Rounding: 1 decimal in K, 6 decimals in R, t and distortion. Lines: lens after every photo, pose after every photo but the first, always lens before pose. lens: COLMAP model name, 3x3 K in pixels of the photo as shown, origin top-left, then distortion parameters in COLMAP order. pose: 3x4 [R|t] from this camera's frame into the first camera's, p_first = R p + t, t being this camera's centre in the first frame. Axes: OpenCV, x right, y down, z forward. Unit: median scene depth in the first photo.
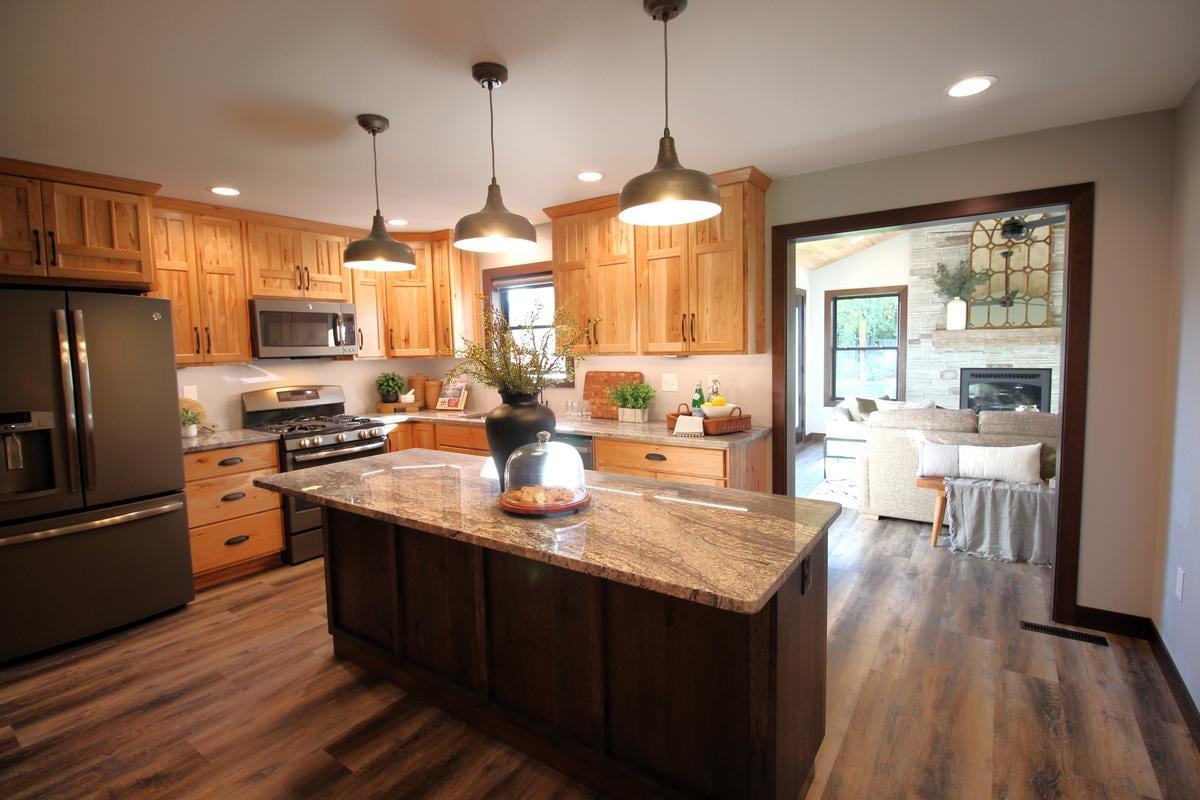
lens RADIAL K [[563.8, 0, 602.3], [0, 563.8, 392.0], [0, 0, 1]] dist [-0.003128, -0.010037]
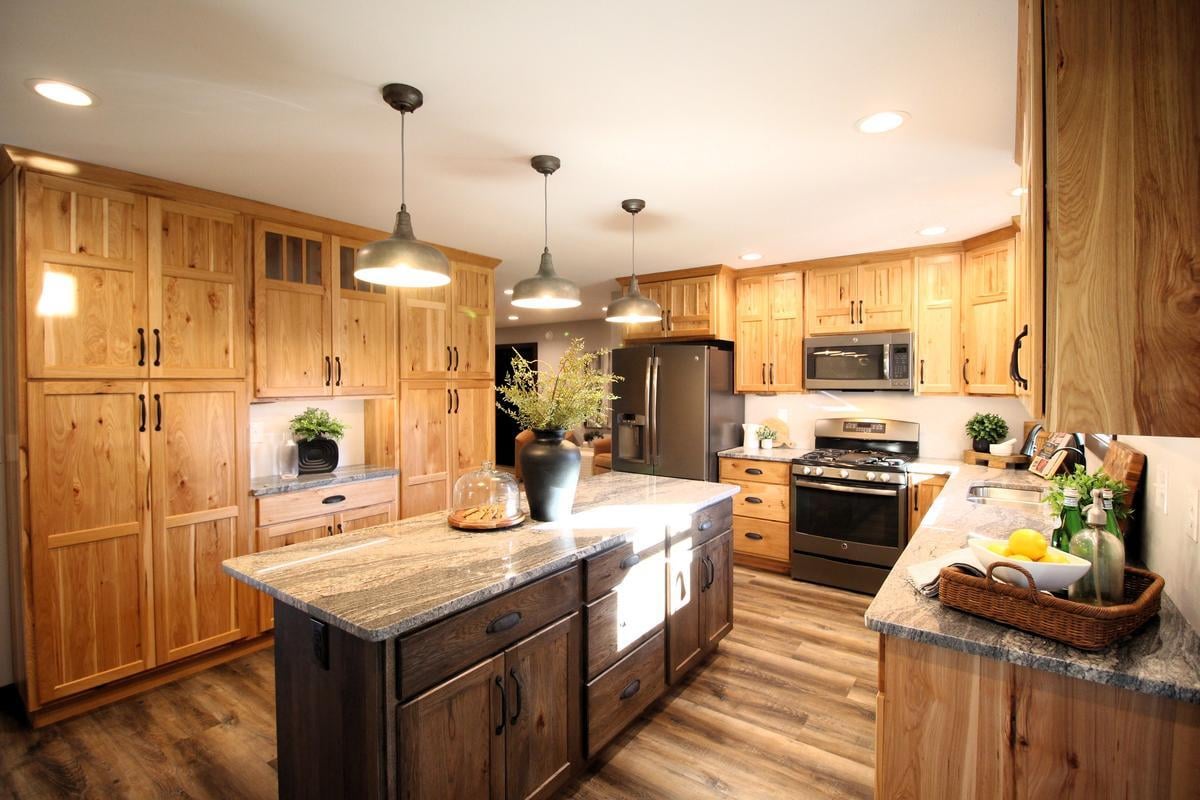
lens RADIAL K [[563.8, 0, 602.3], [0, 563.8, 392.0], [0, 0, 1]] dist [-0.003128, -0.010037]
pose [[-0.016521, 0.041050, -0.999020, 0.557669], [-0.078517, 0.996018, 0.042225, -0.074432], [0.996776, 0.079138, -0.013232, 0.641076]]
